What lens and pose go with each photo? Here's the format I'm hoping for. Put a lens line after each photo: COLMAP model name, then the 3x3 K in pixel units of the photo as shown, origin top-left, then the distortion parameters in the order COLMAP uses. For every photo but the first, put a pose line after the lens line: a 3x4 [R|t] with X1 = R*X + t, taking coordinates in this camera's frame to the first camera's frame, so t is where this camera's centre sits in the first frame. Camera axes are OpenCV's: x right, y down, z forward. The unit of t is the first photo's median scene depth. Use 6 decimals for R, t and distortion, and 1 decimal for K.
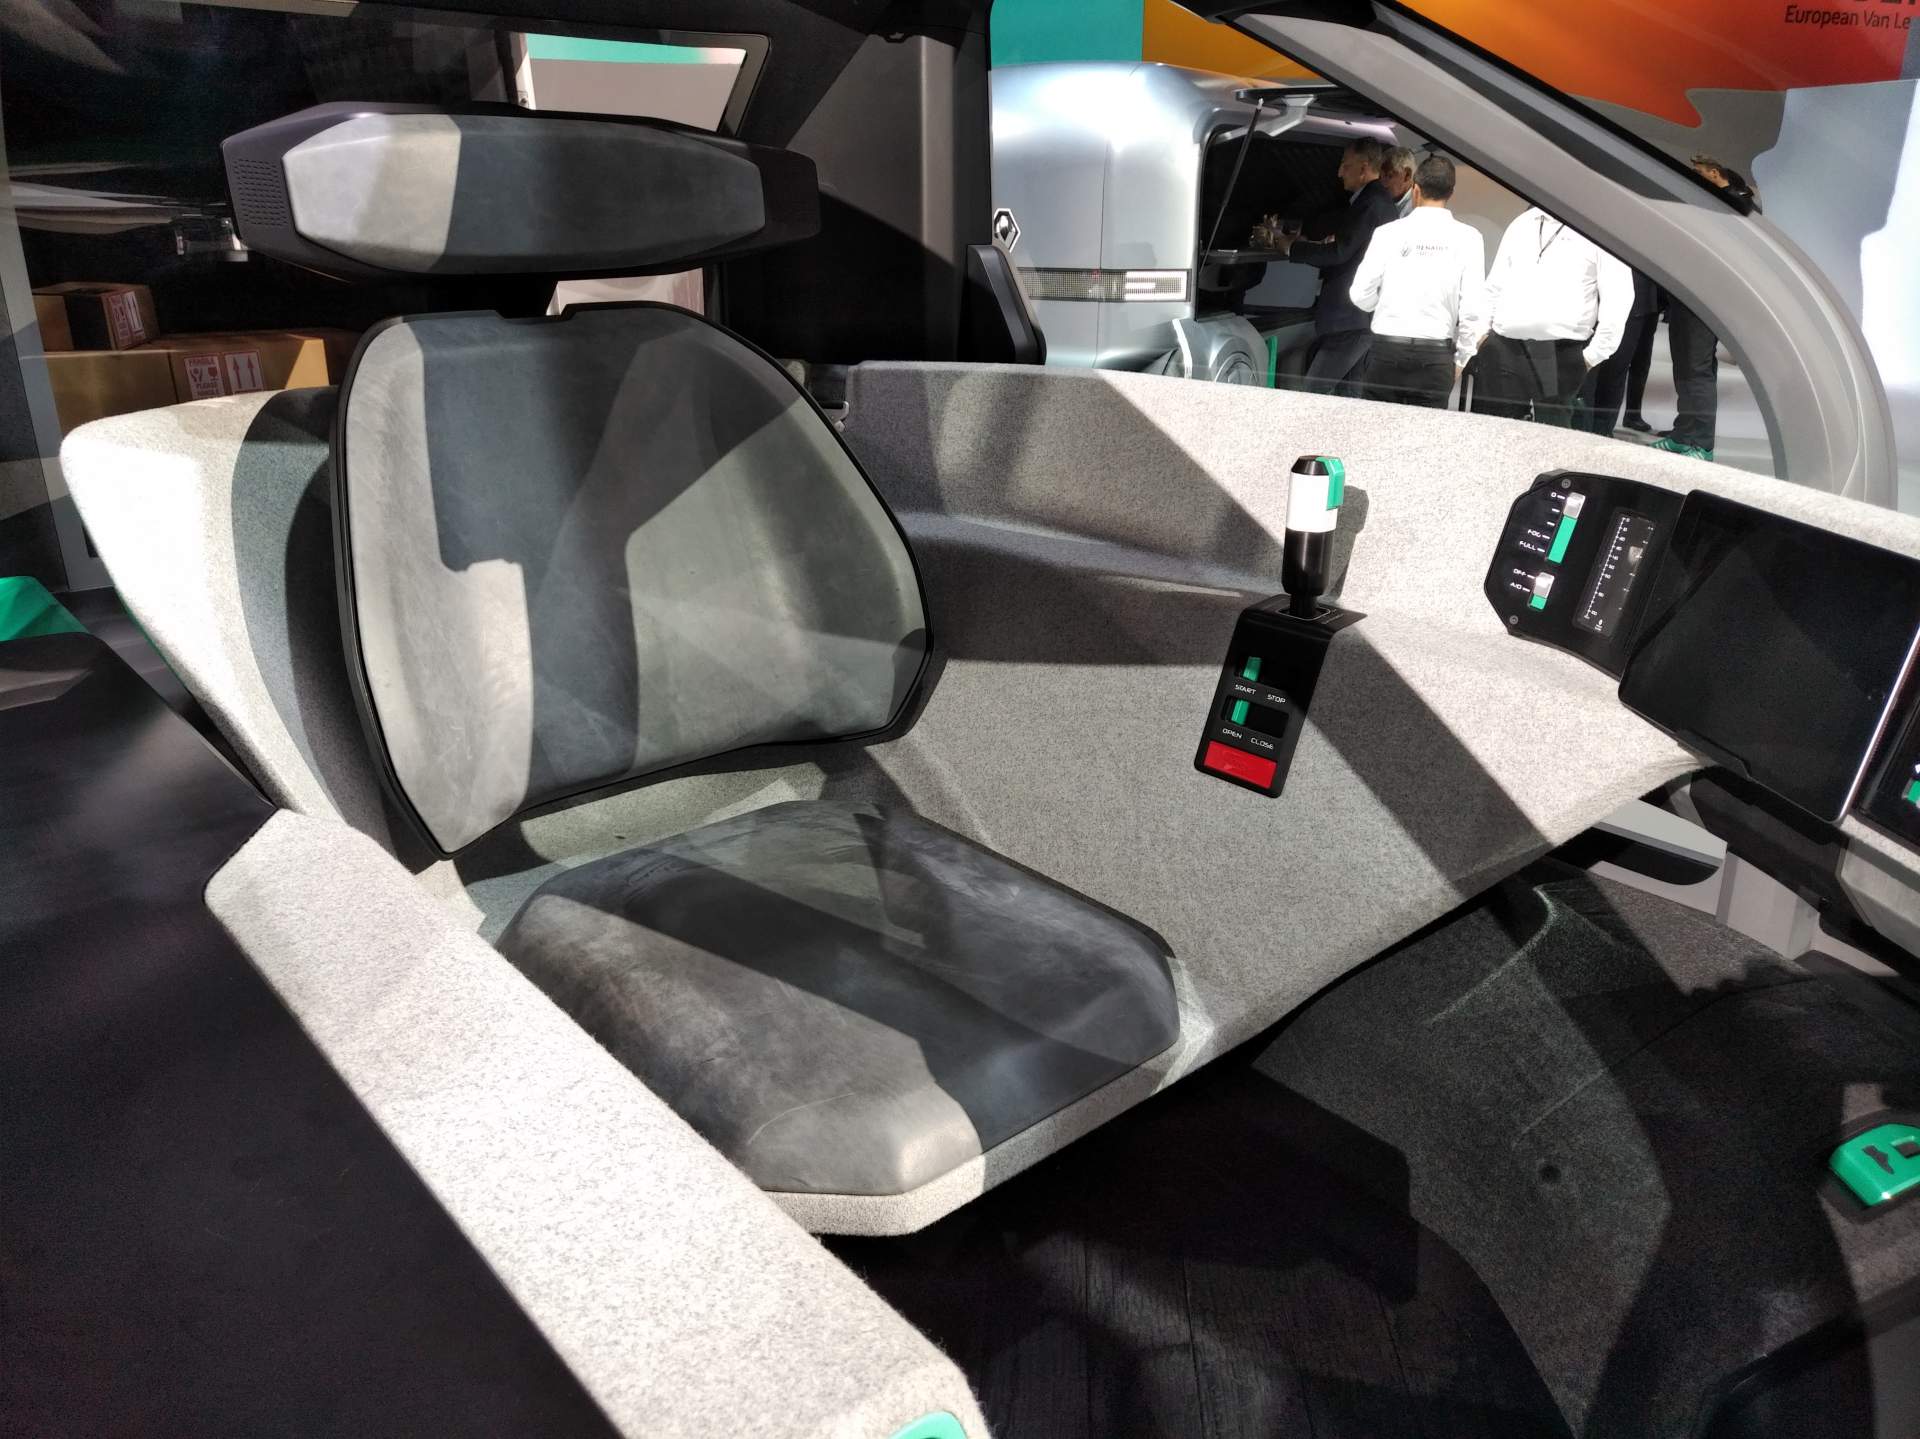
lens RADIAL K [[1387.2, 0, 968.6], [0, 1387.2, 717.6], [0, 0, 1]] dist [0.029515, -0.072215]
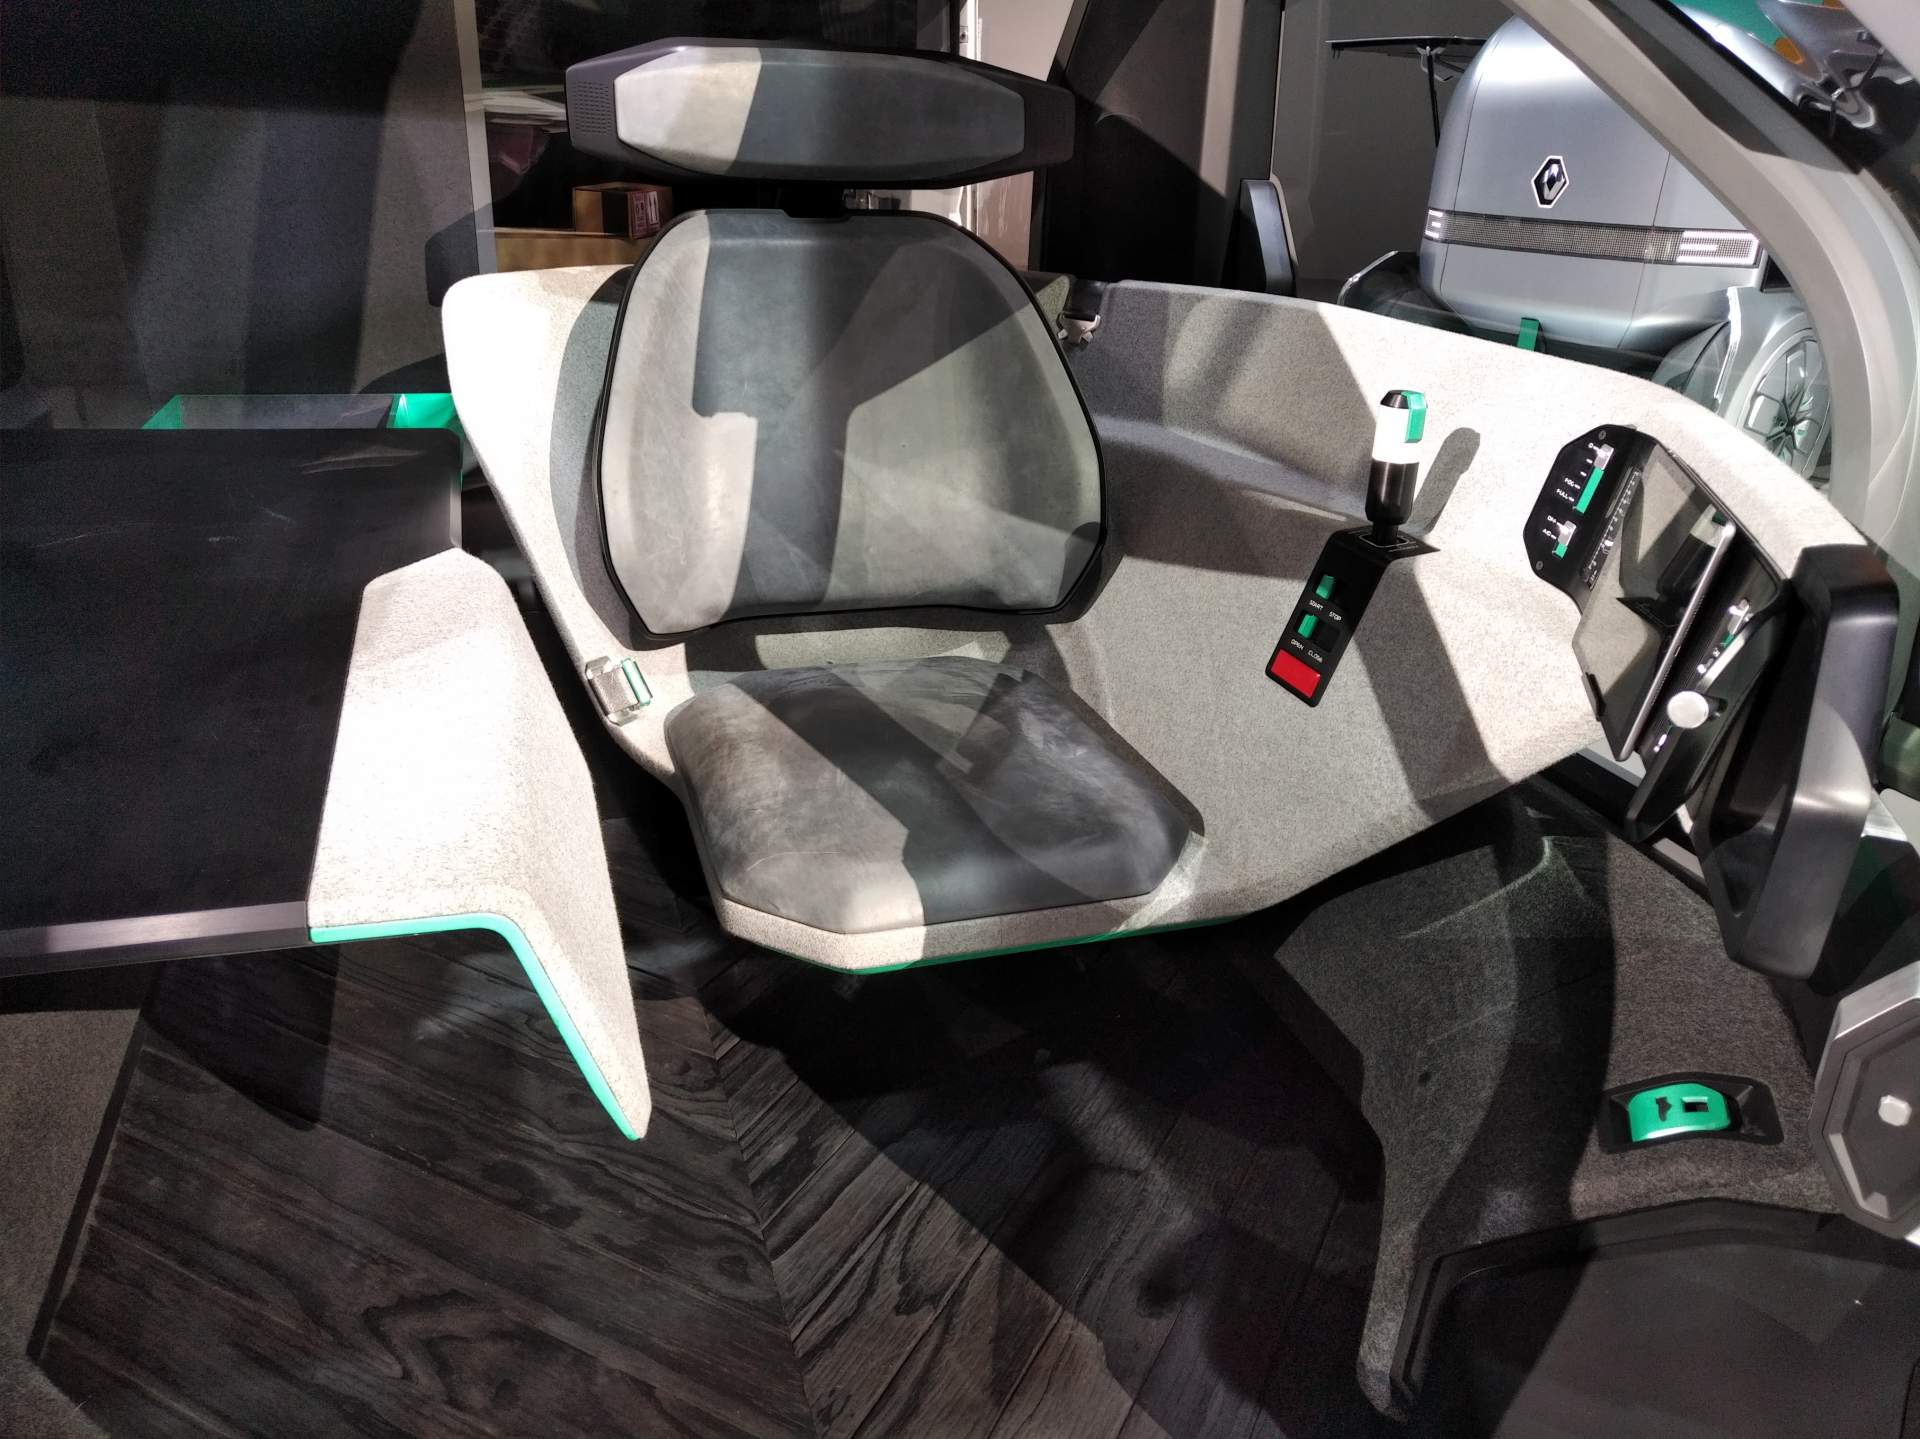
lens RADIAL K [[1425.0, 0, 959.0], [0, 1425.0, 723.5], [0, 0, 1]] dist [-0.012464, -0.003885]
pose [[0.916970, 0.182498, -0.354768, 0.349566], [-0.168463, 0.983195, 0.070341, 0.037778], [0.361644, -0.004735, 0.932304, -0.113985]]
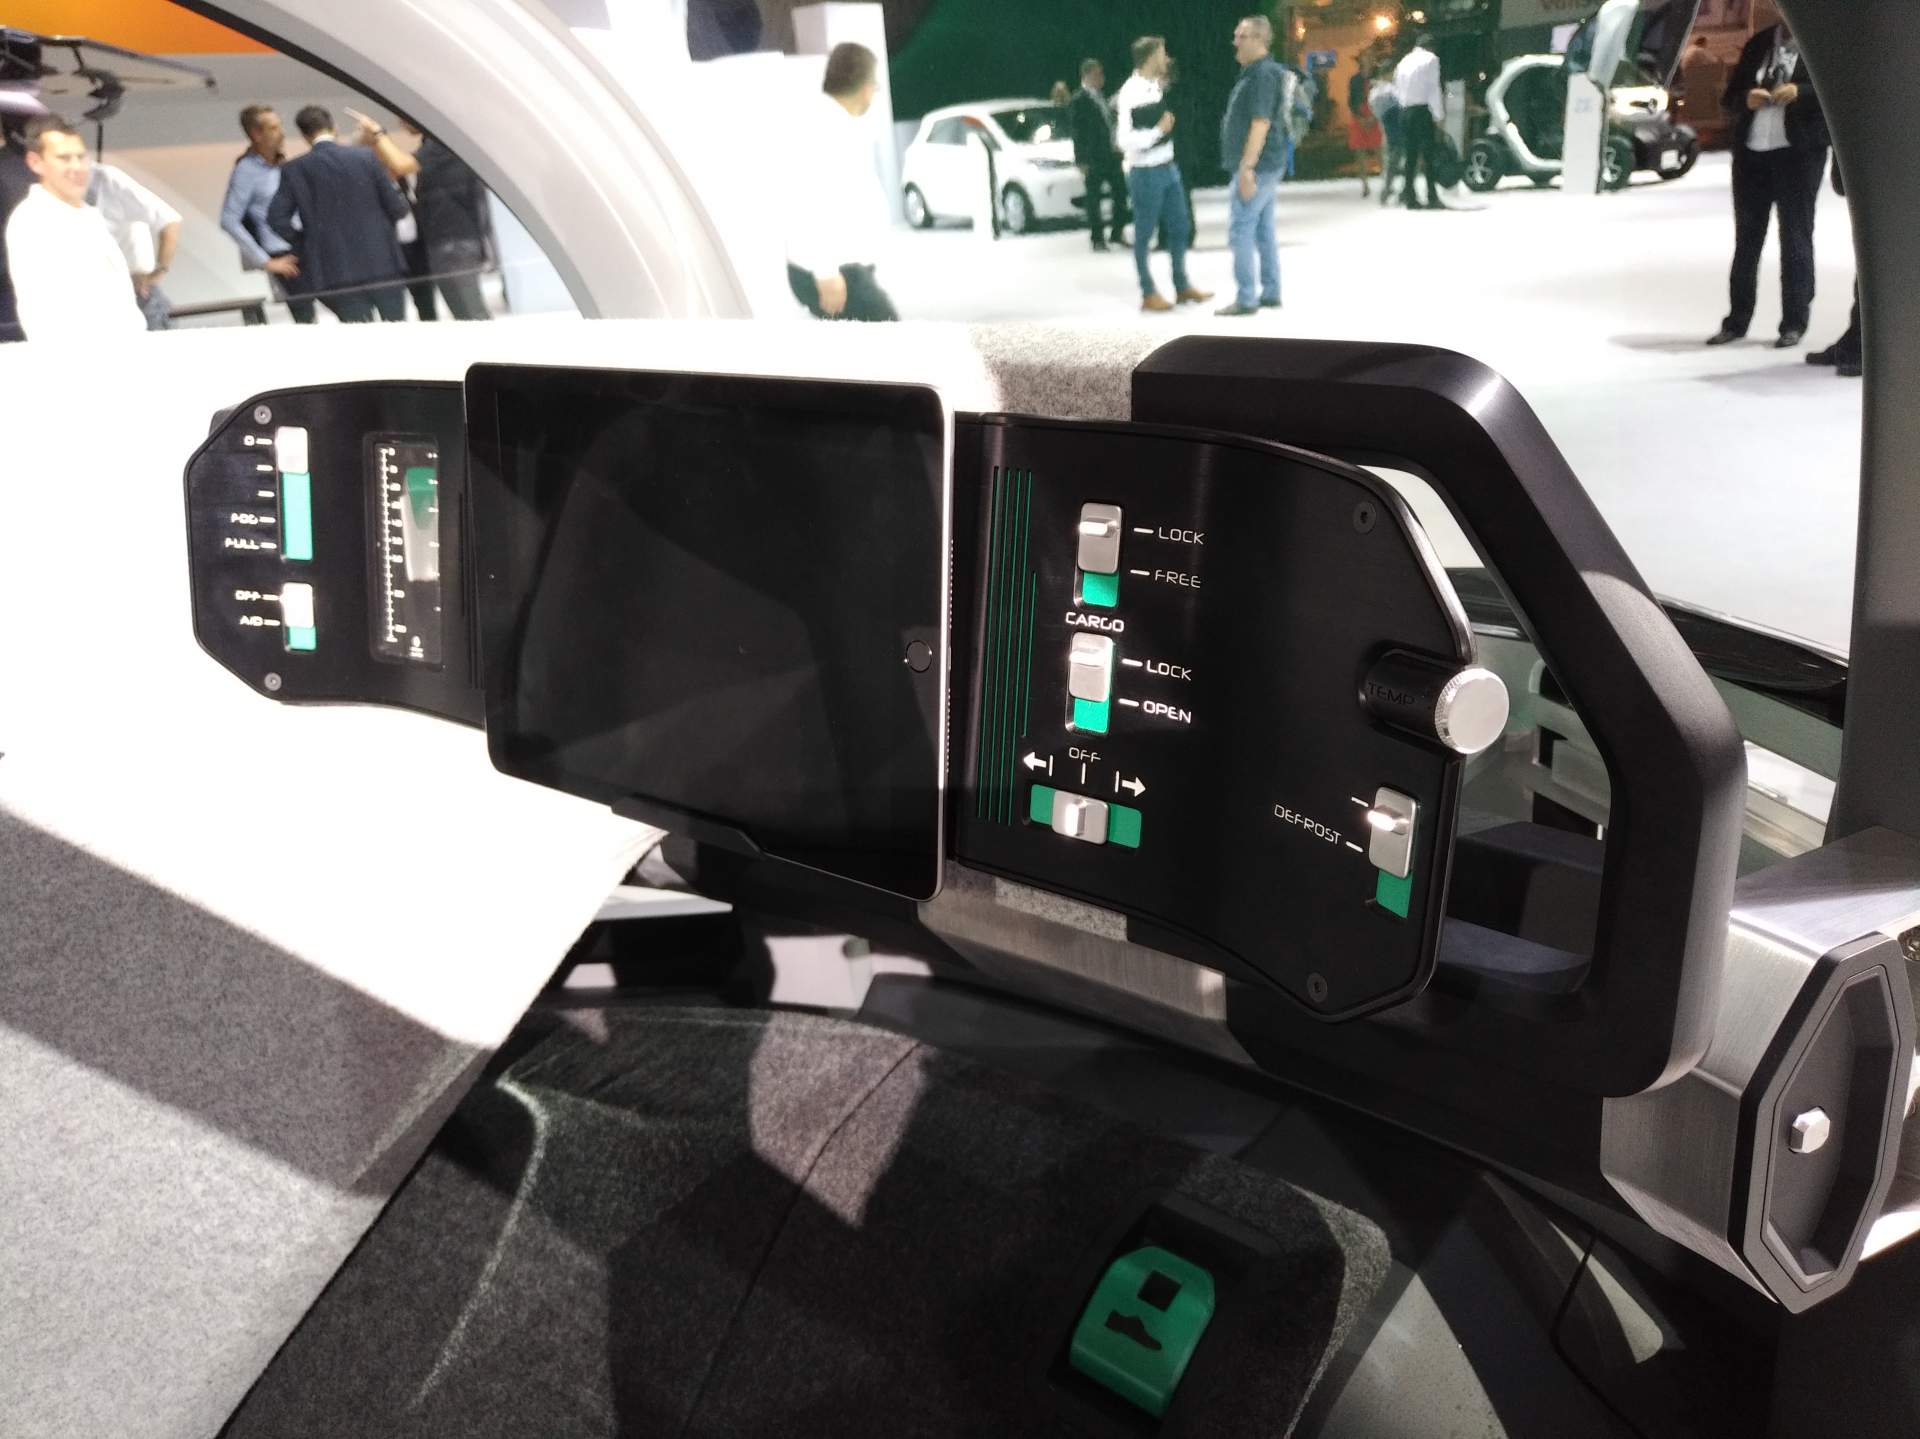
lens RADIAL K [[1371.9, 0, 966.4], [0, 1371.9, 720.8], [0, 0, 1]] dist [-0.014861, 0.006401]
pose [[0.685545, -0.330768, 0.648552, 0.202647], [0.333625, 0.934520, 0.123960, -0.028441], [-0.647087, 0.131393, 0.751009, 0.383654]]
